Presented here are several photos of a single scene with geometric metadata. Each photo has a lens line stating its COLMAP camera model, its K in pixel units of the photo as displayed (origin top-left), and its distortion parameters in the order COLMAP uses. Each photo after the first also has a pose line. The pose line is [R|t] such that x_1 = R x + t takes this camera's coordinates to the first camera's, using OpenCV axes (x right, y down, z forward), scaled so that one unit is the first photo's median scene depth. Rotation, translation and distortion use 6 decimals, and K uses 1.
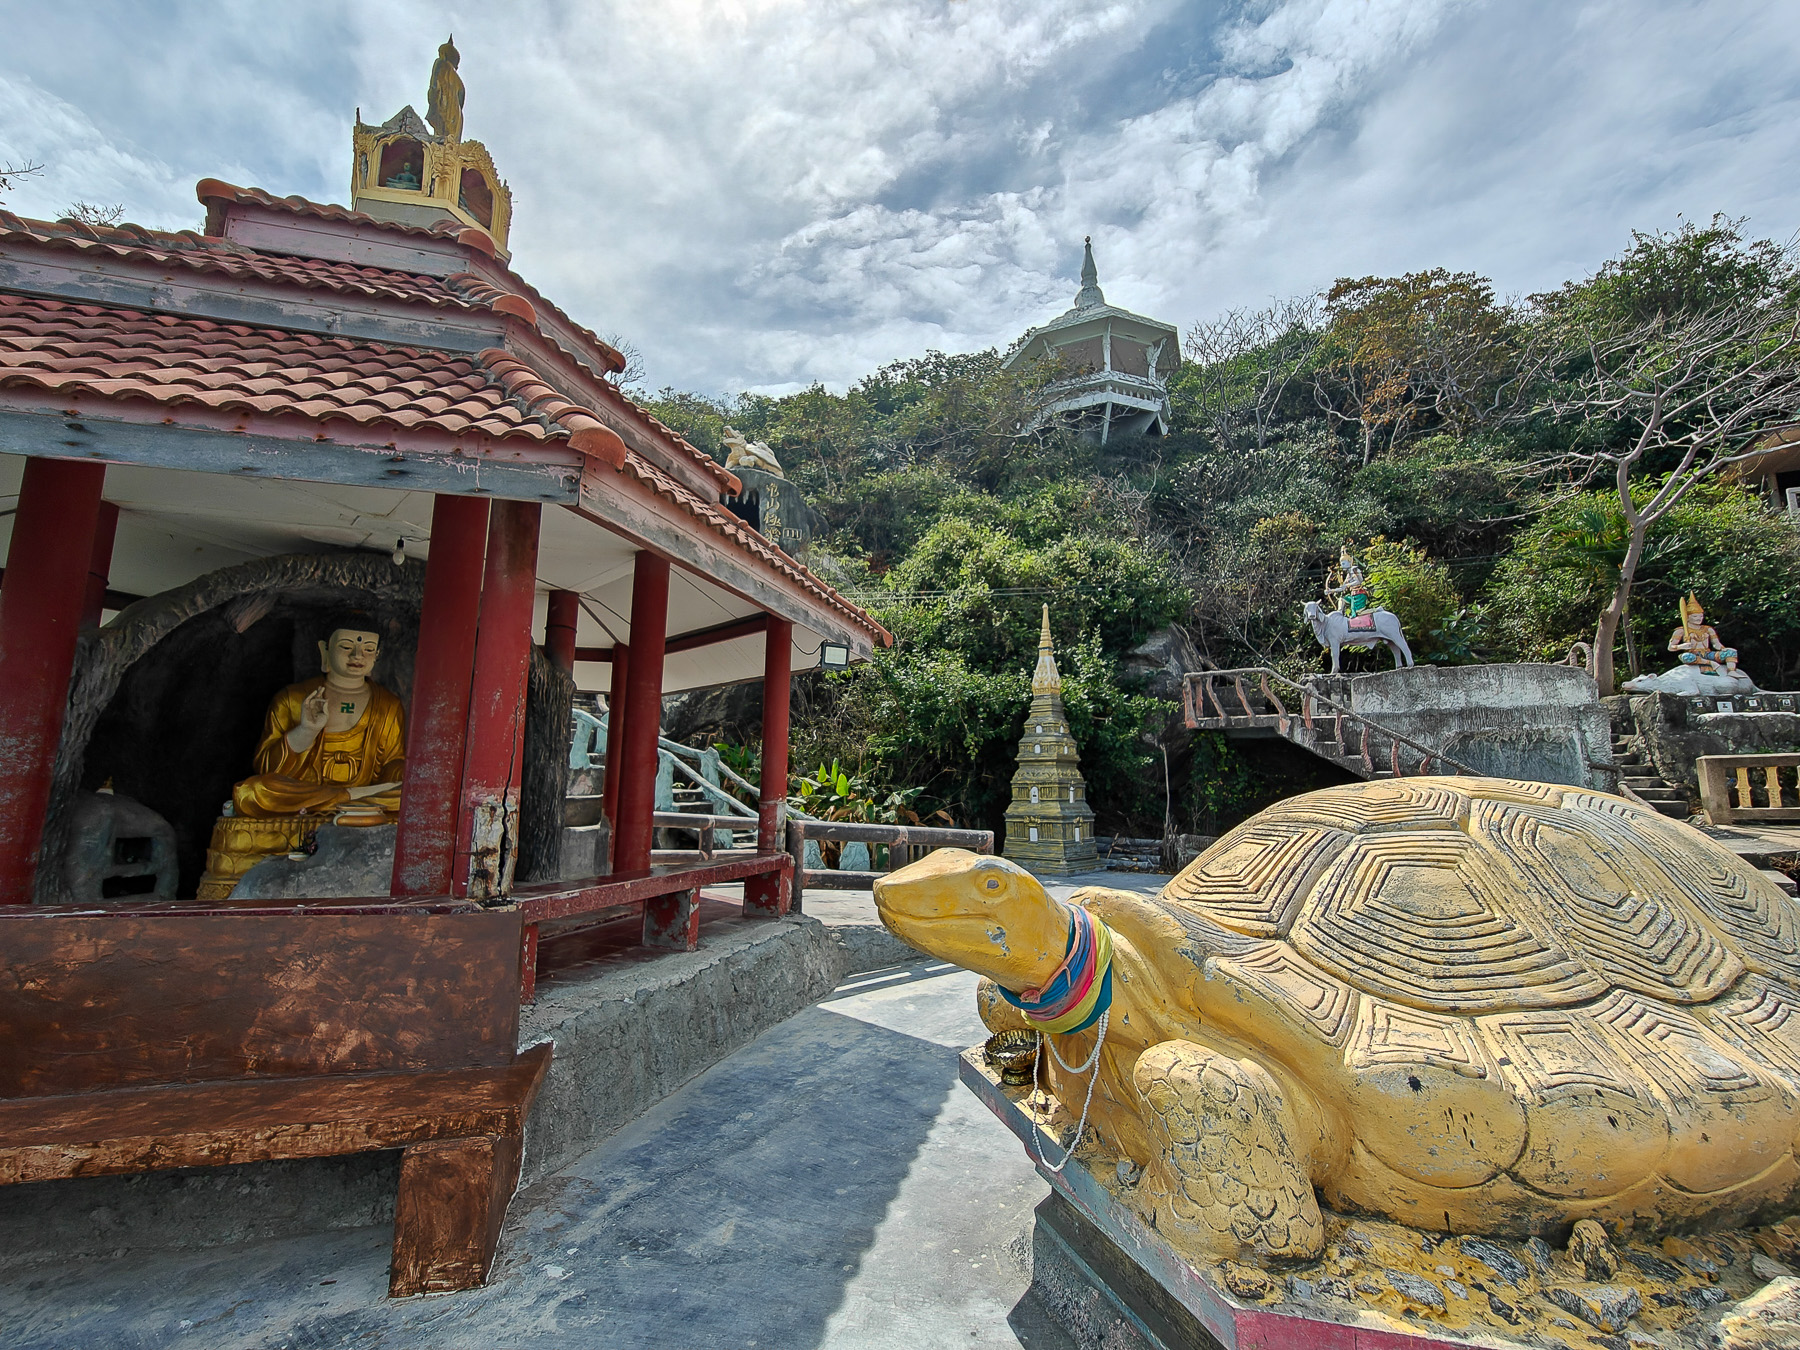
lens RADIAL K [[736.2, 0, 900.0], [0, 736.2, 675.0], [0, 0, 1]] dist [0.000008, -0.000131]
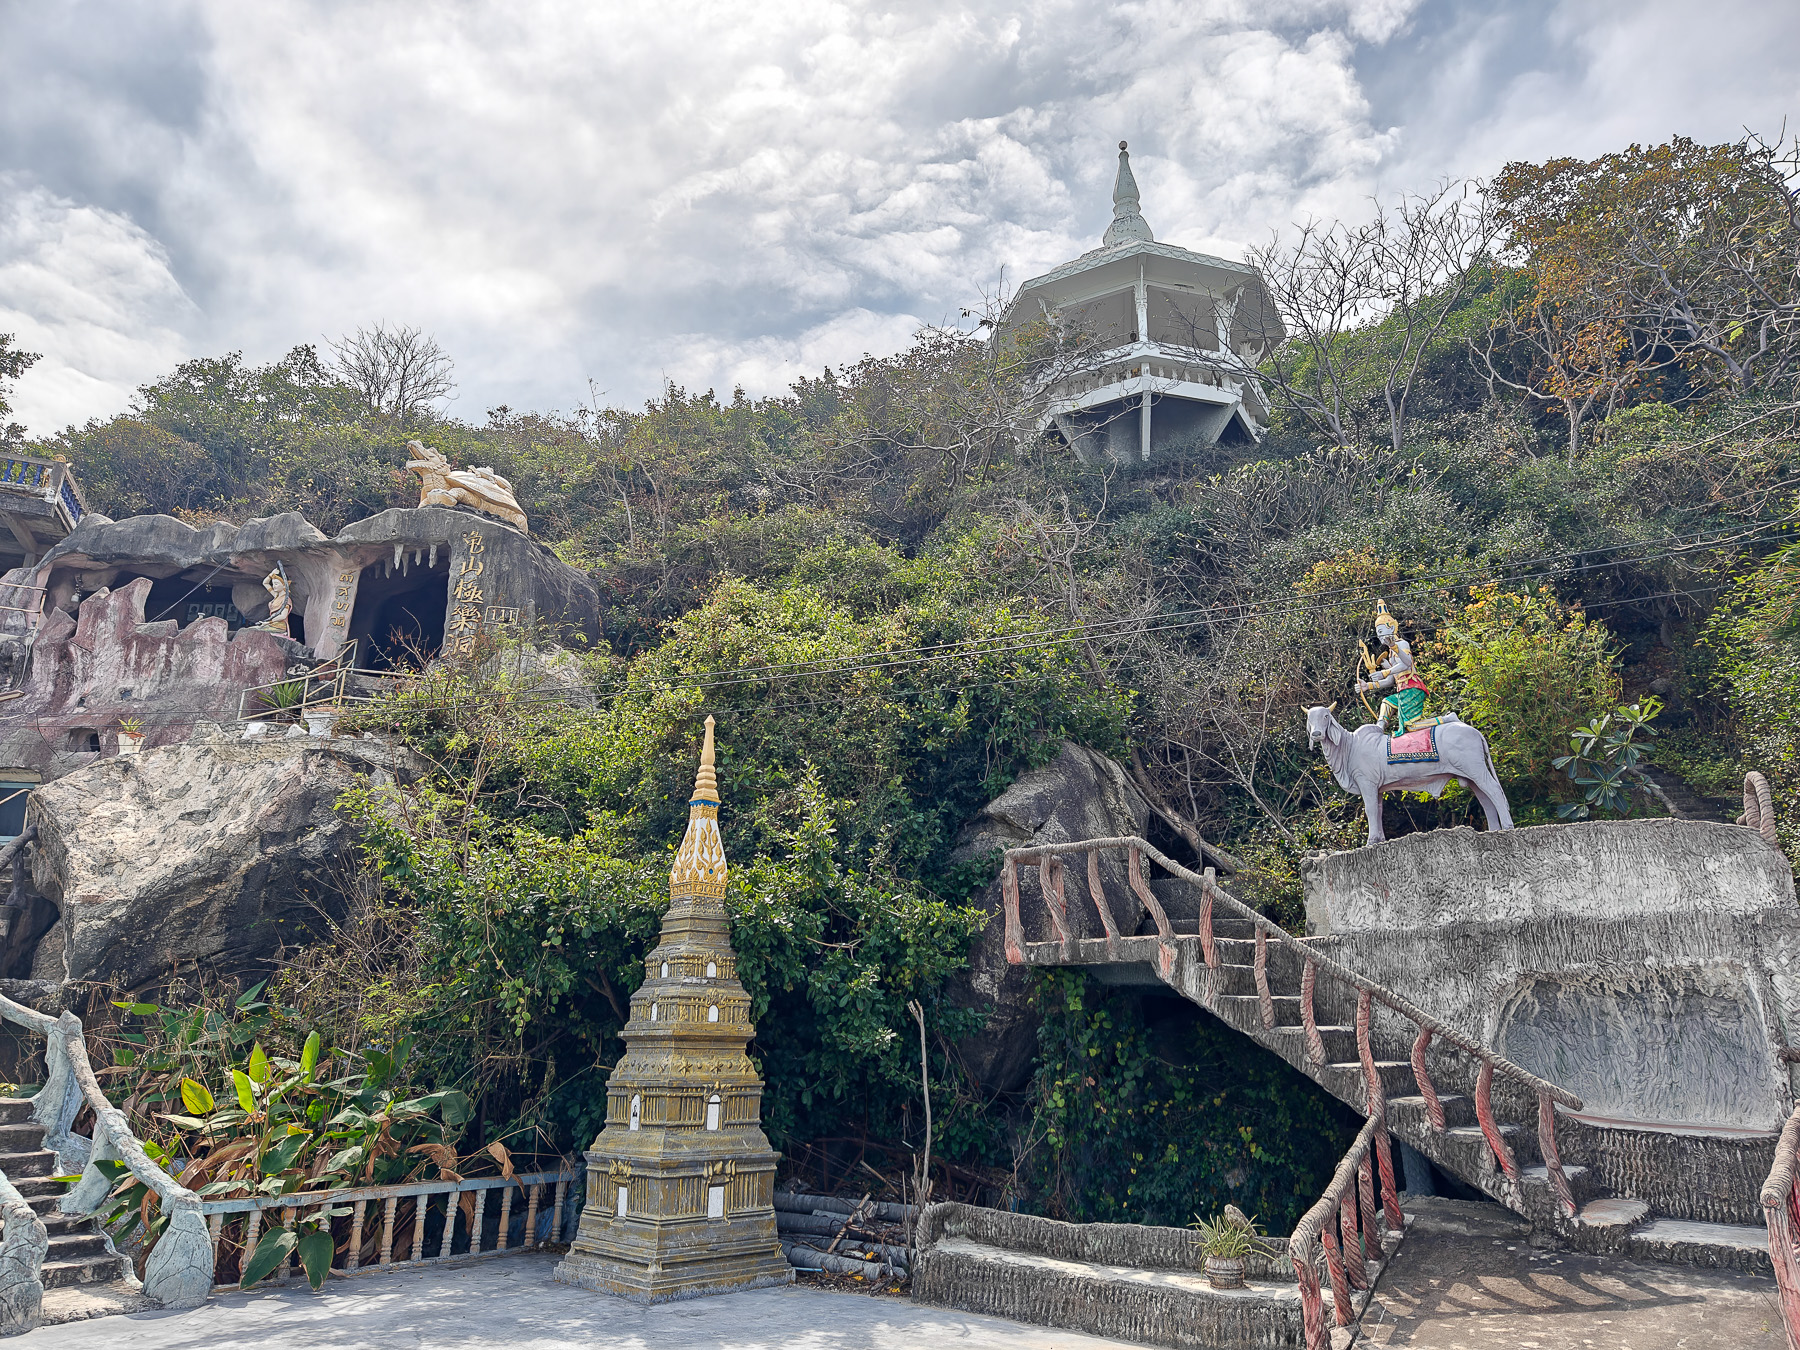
lens RADIAL K [[1186.1, 0, 933.2], [0, 1186.1, 656.8], [0, 0, 1]] dist [0.039084, -0.039973]
pose [[0.997141, -0.024776, -0.071389, 0.350746], [0.012202, 0.985118, -0.171446, 0.005090], [0.074575, 0.170084, 0.982604, 0.161104]]
